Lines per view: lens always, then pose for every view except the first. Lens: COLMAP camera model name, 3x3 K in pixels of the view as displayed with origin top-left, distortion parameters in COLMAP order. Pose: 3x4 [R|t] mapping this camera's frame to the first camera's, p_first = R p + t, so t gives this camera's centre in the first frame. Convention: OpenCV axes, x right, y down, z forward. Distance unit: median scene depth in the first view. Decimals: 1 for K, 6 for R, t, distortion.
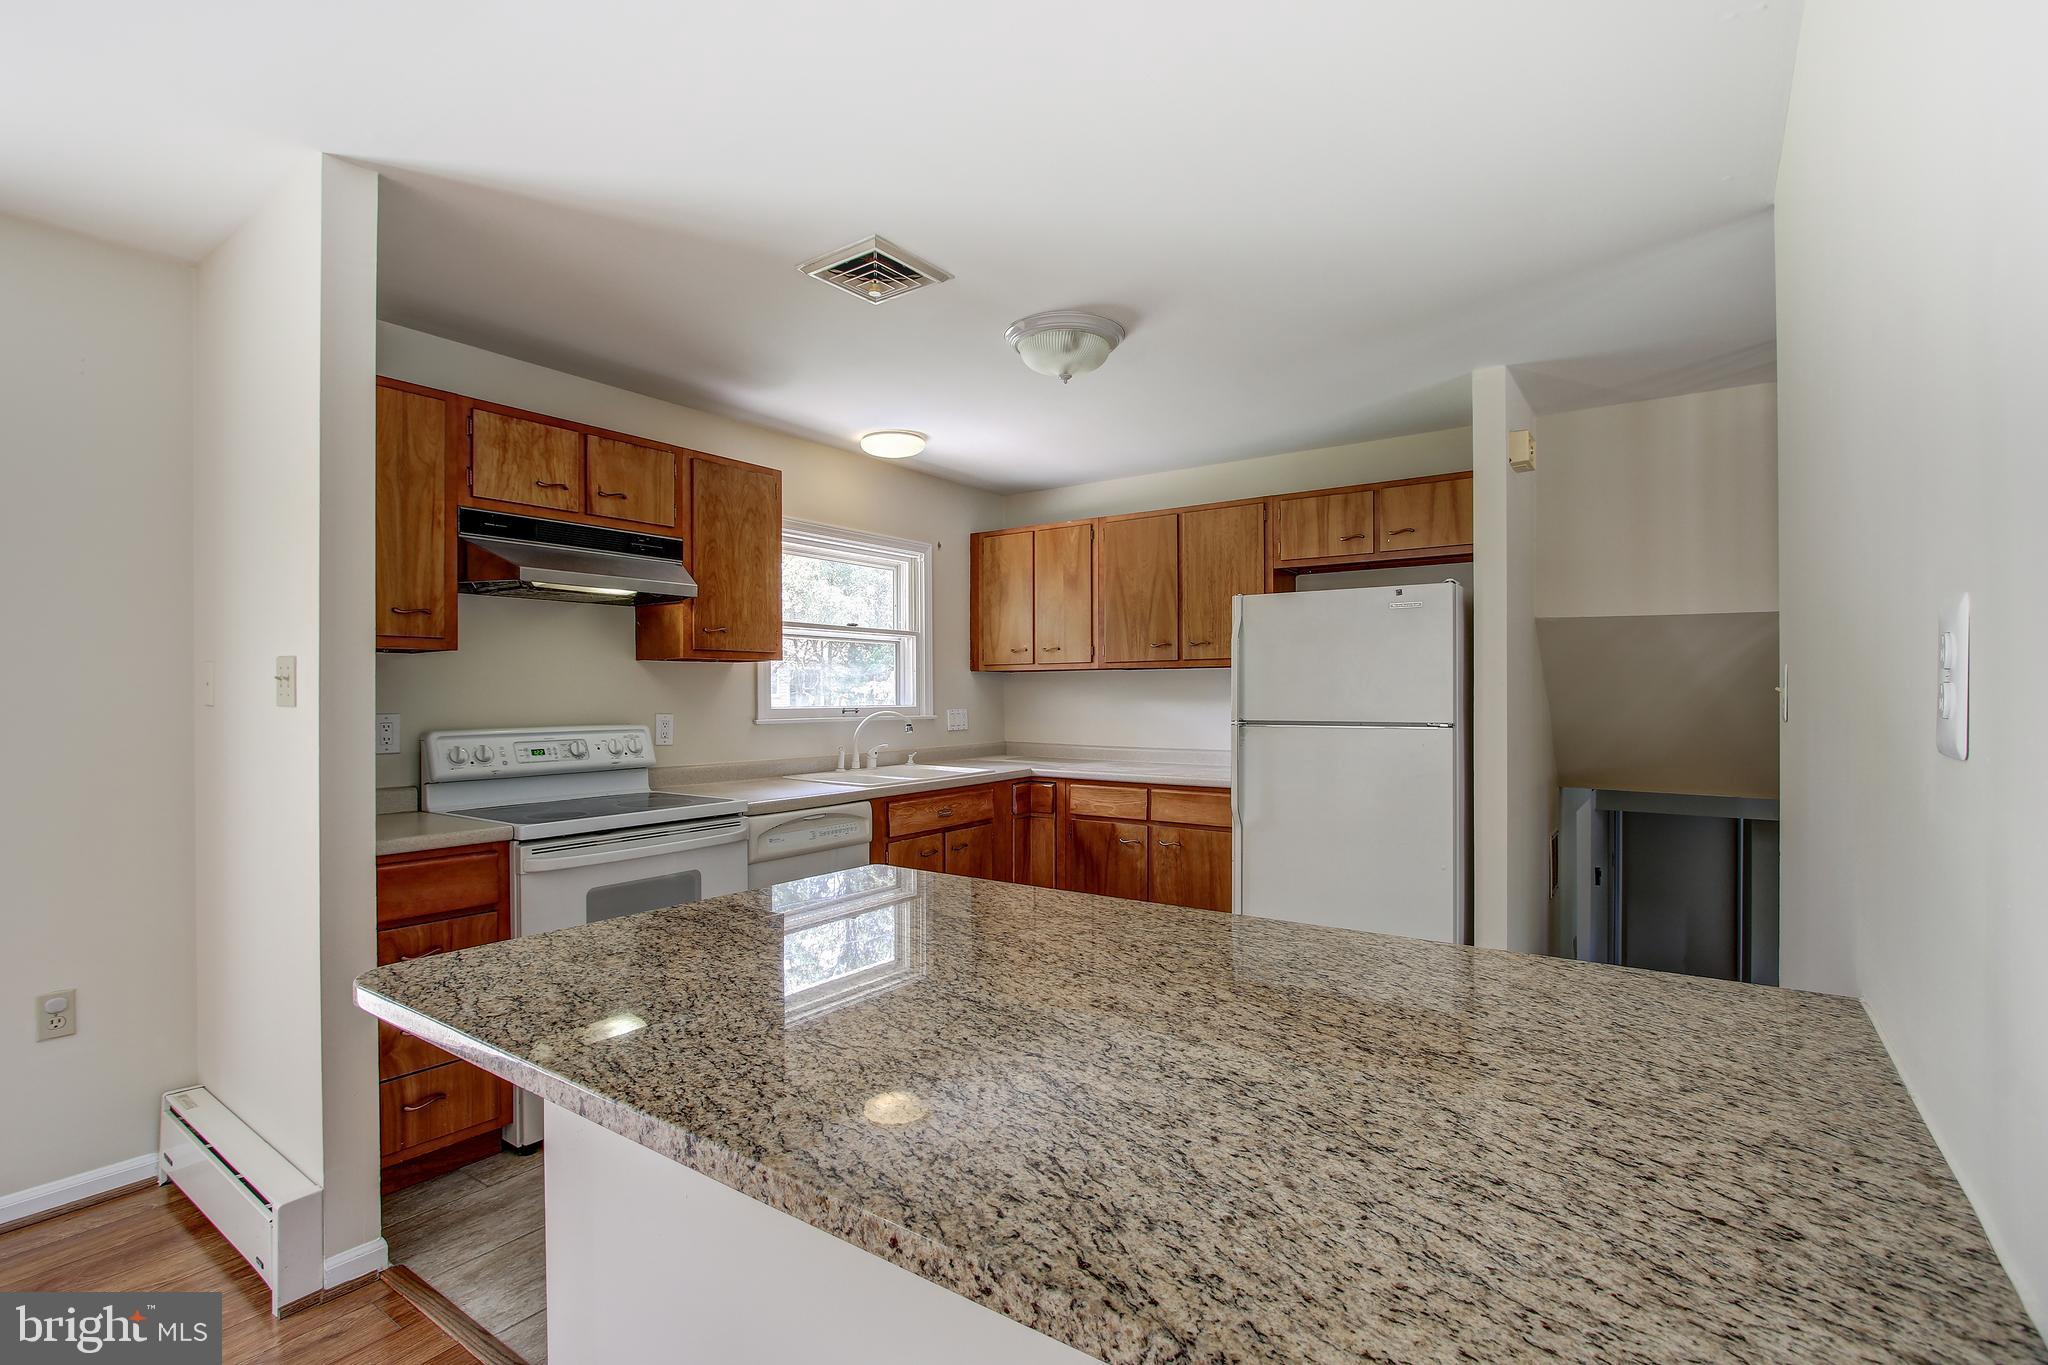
lens RADIAL K [[944.2, 0, 1030.1], [0, 944.2, 691.4], [0, 0, 1]] dist [-0.026641, 0.005937]
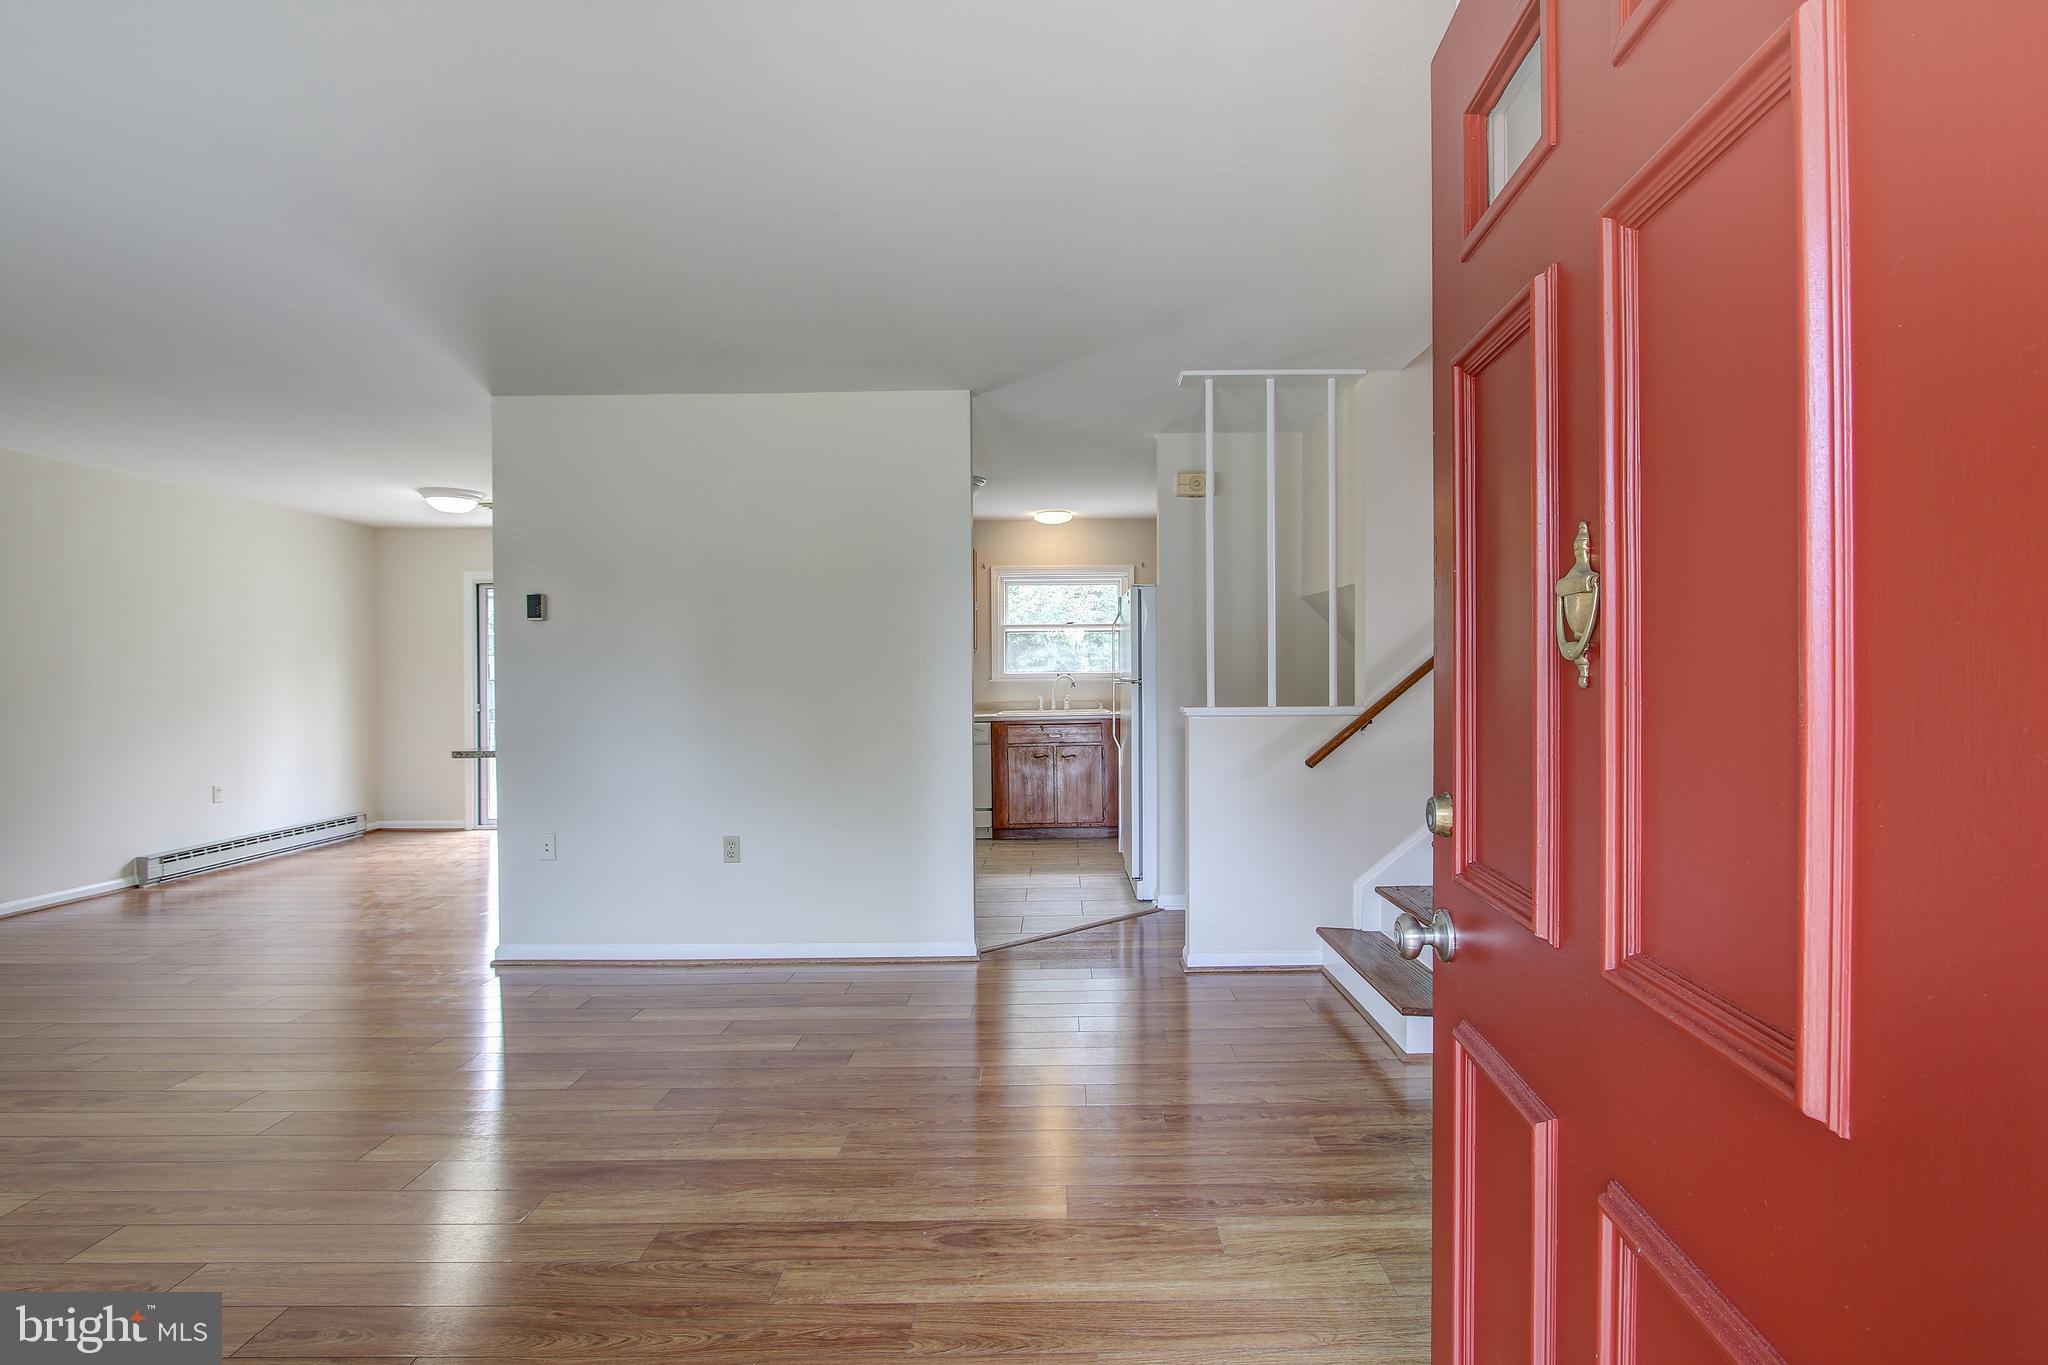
lens RADIAL K [[972.5, 0, 1054.5], [0, 972.5, 680.1], [0, 0, 1]] dist [-0.001590, -0.000465]
pose [[0.567958, 0.003934, -0.823048, 1.353909], [0.011419, 0.999855, 0.012659, 0.008659], [0.822978, -0.016588, 0.567831, 0.010684]]
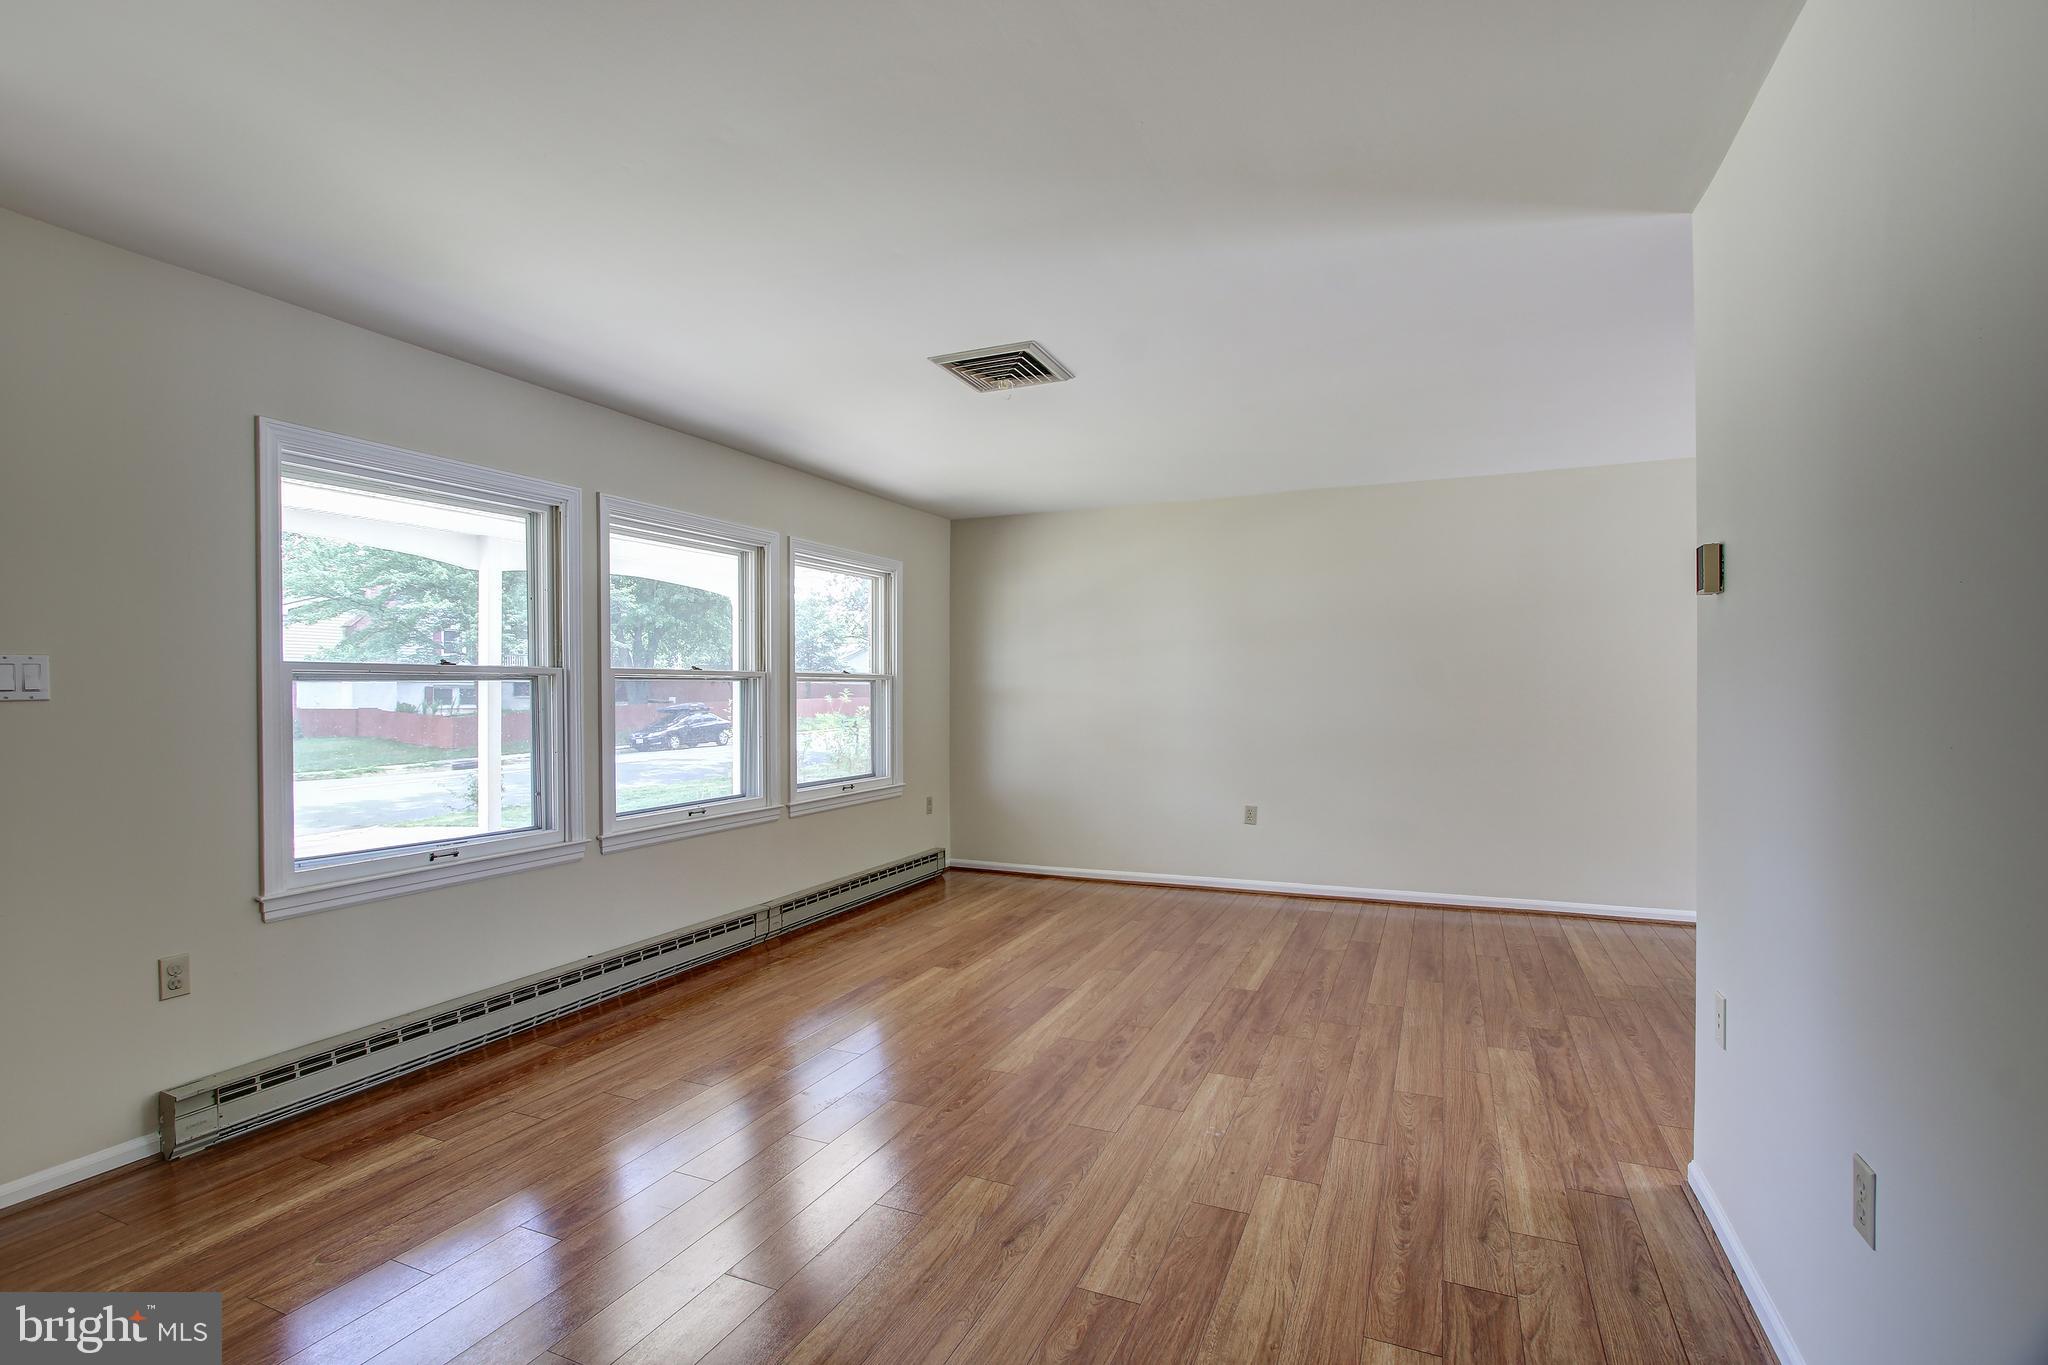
lens RADIAL K [[944.2, 0, 1030.1], [0, 944.2, 691.4], [0, 0, 1]] dist [-0.026641, 0.005937]
pose [[-0.979883, 0.007684, -0.199423, 0.679763], [0.008265, 0.999964, -0.002083, 0.005420], [0.199400, -0.003689, -0.979911, 0.590303]]
